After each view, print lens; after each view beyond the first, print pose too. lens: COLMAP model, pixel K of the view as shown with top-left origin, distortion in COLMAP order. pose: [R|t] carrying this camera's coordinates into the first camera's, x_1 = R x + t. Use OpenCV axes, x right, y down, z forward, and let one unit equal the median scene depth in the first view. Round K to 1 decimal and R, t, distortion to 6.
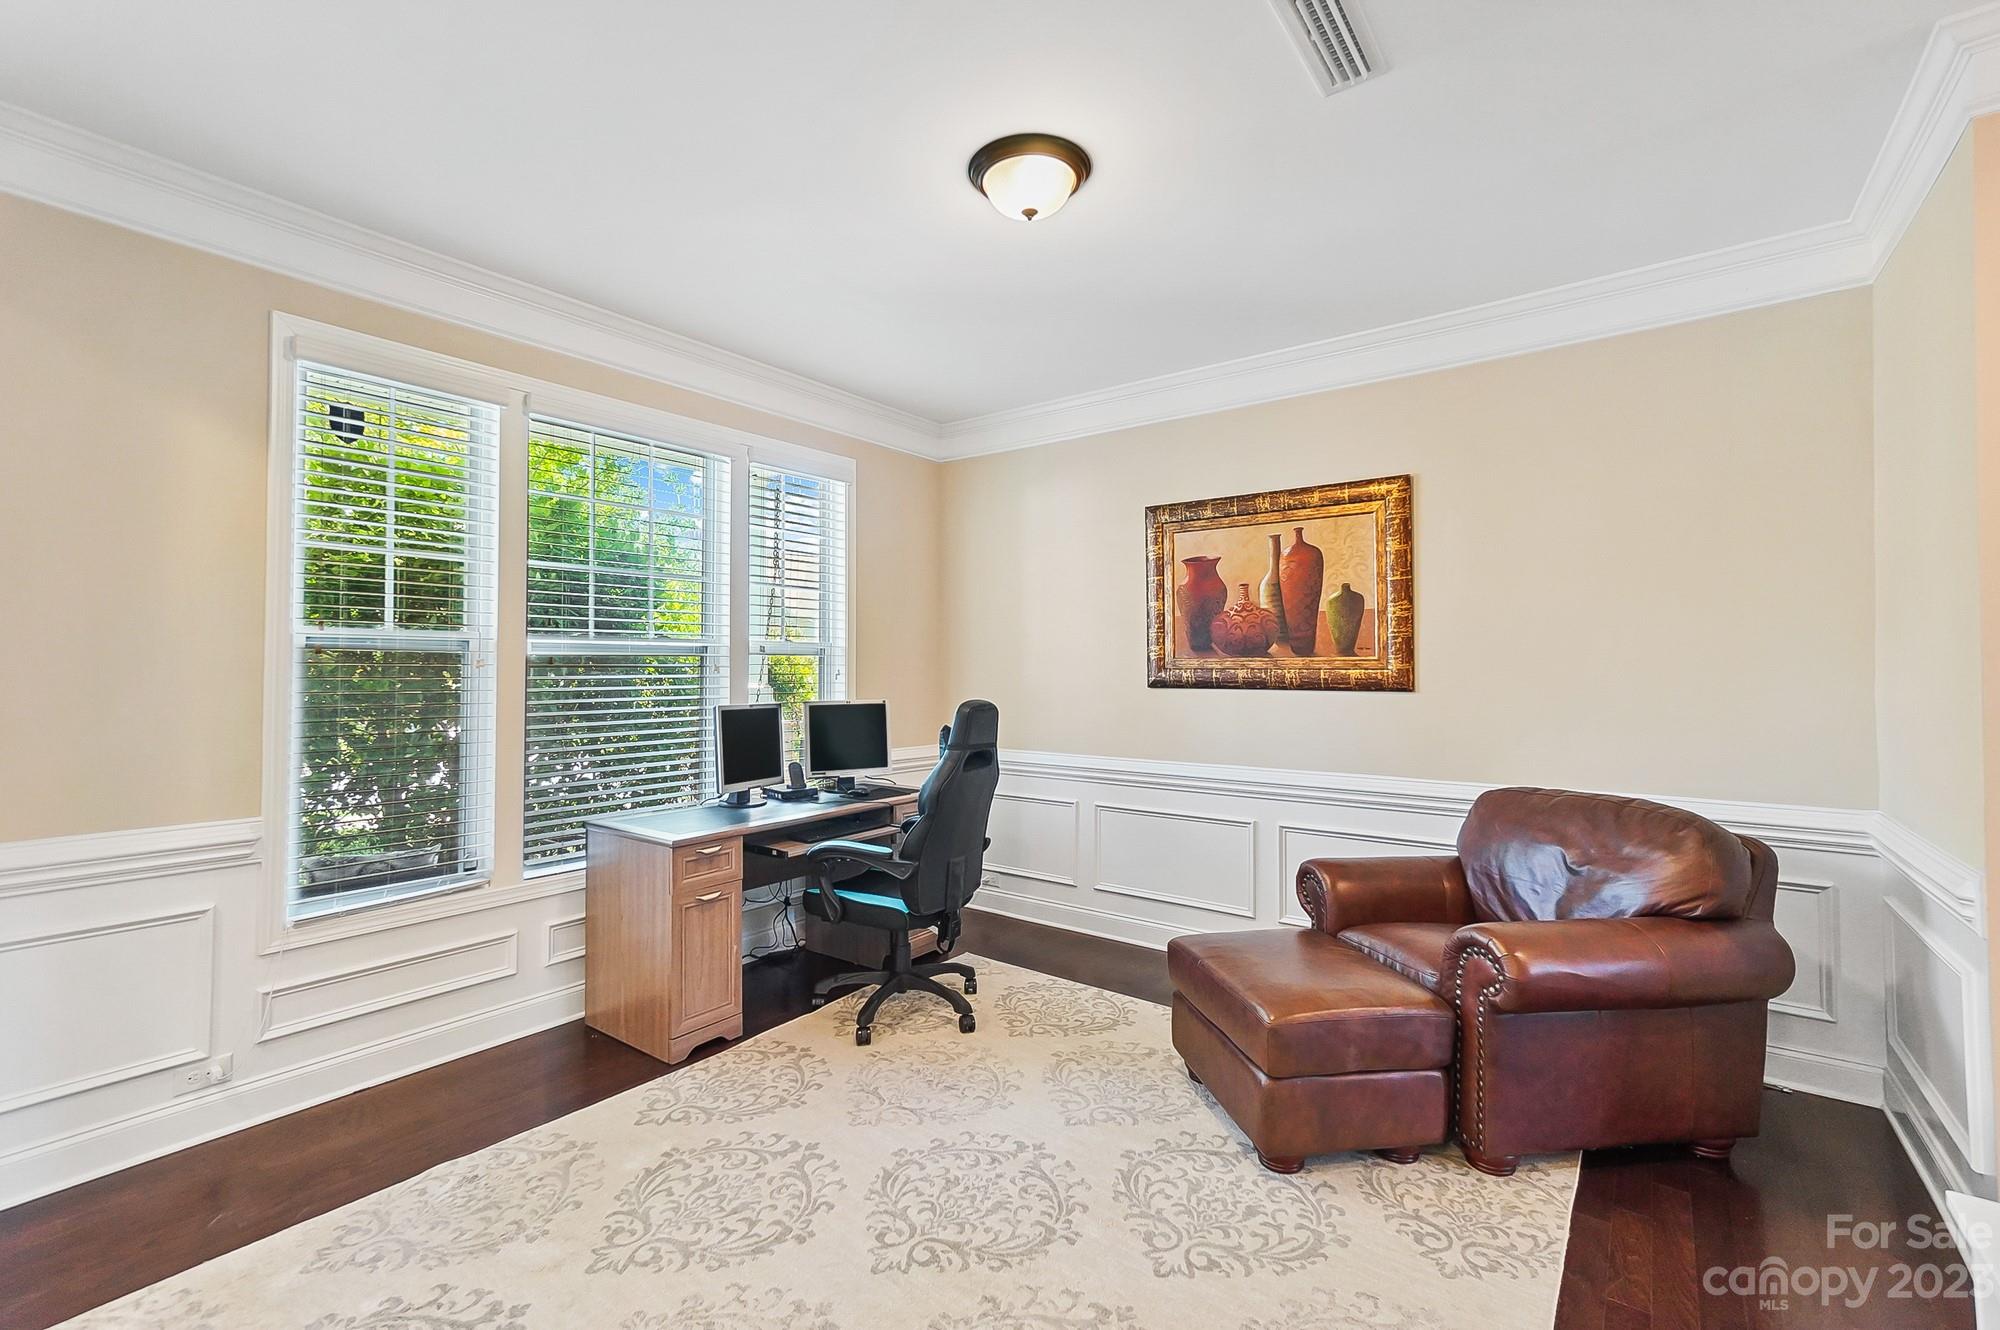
lens RADIAL K [[870.9, 0, 991.0], [0, 870.9, 658.2], [0, 0, 1]] dist [-0.002174, -0.000105]
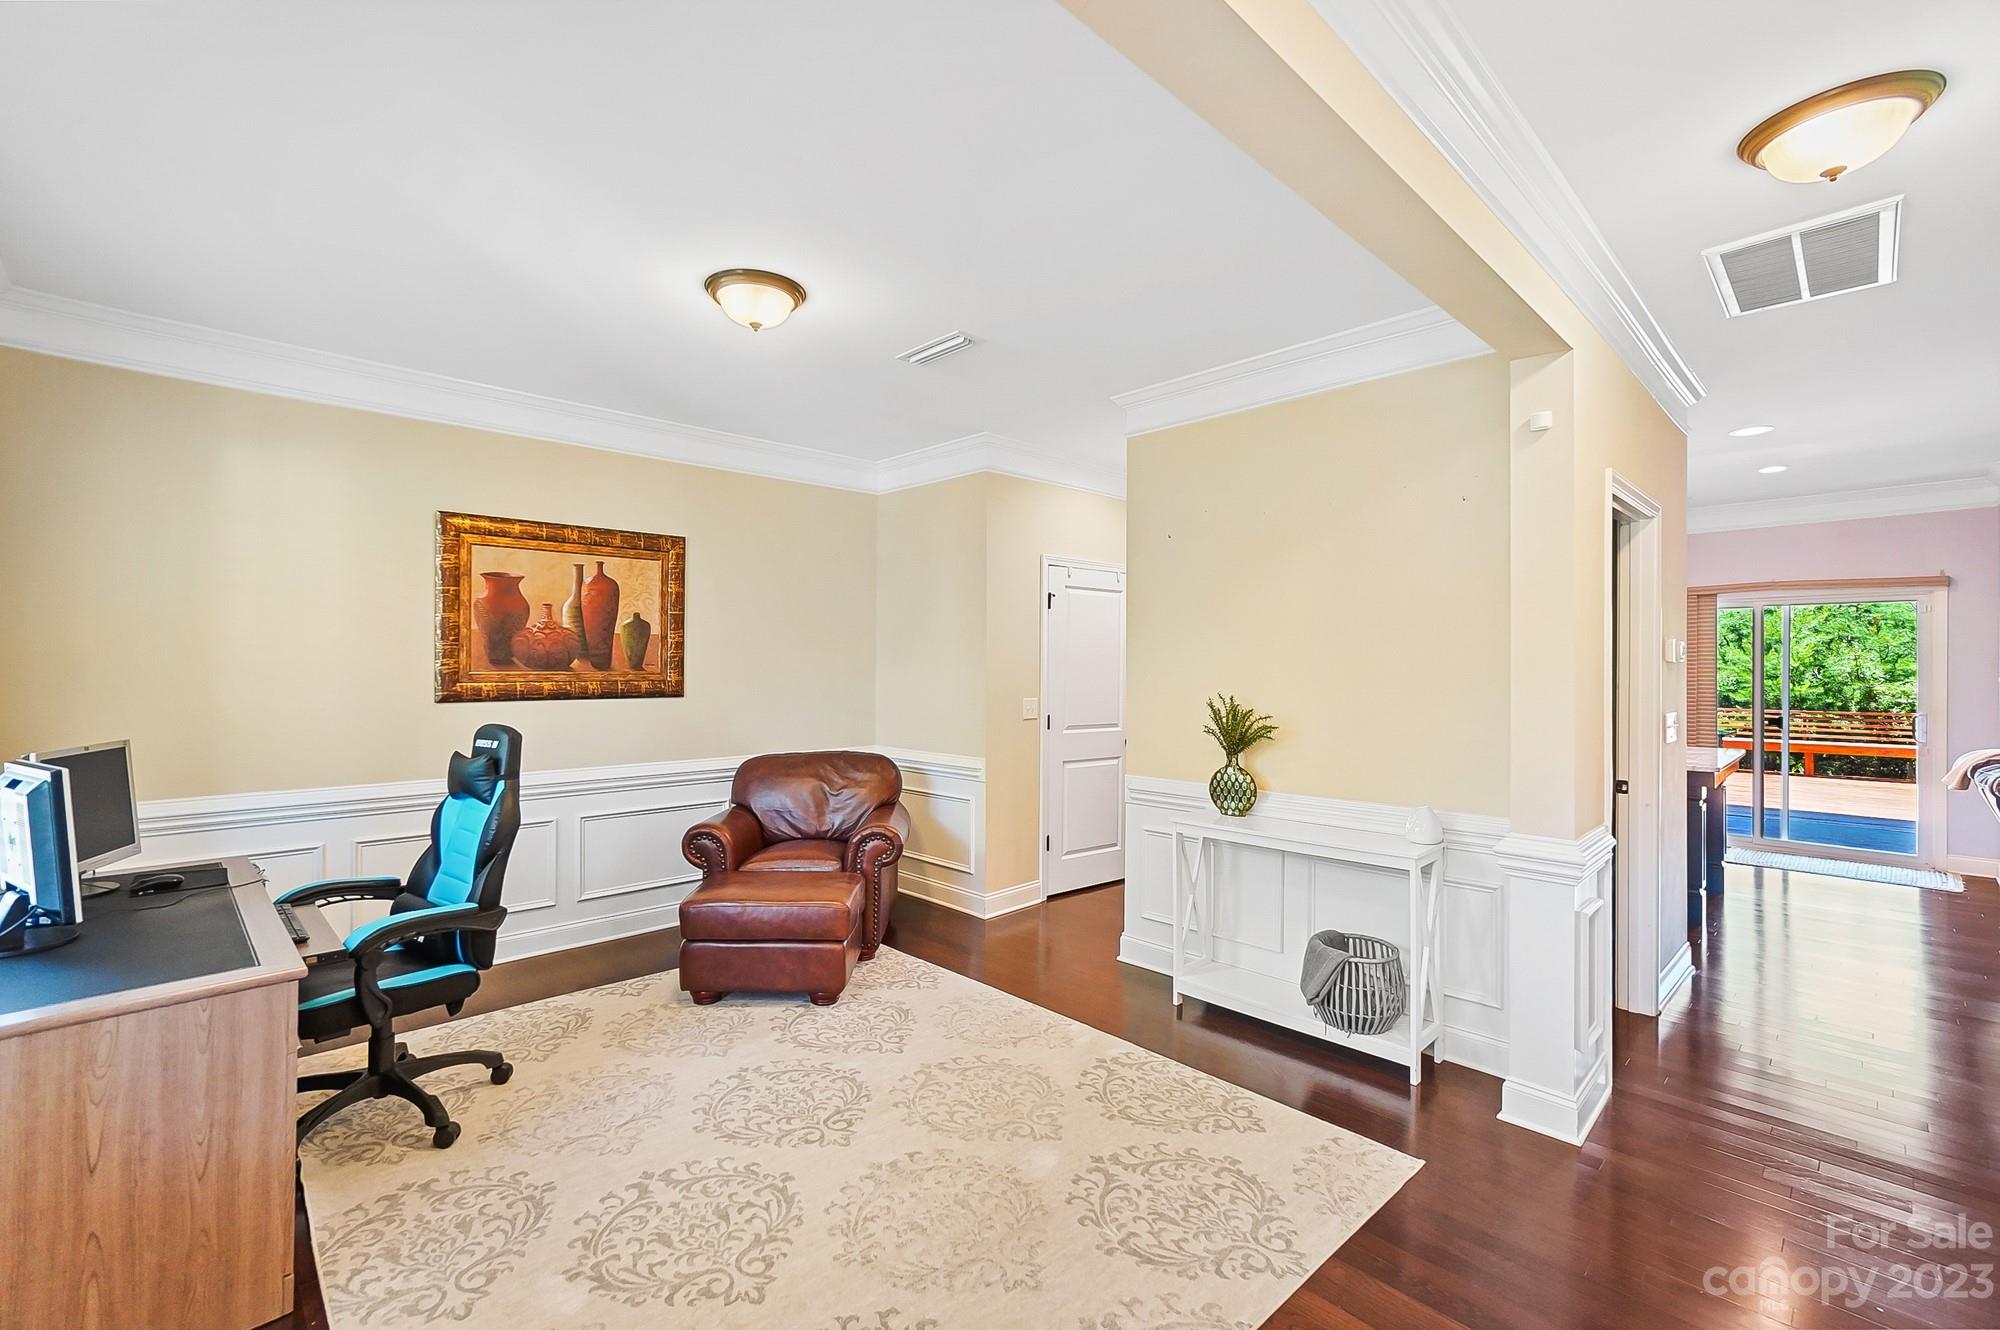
lens RADIAL K [[833.2, 0, 991.9], [0, 833.2, 669.1], [0, 0, 1]] dist [-0.000107, 0.000147]
pose [[0.160766, -0.006363, 0.986972, -0.687196], [-0.017181, 0.999810, 0.009245, -0.023943], [-0.986843, -0.018443, 0.160626, 0.294138]]
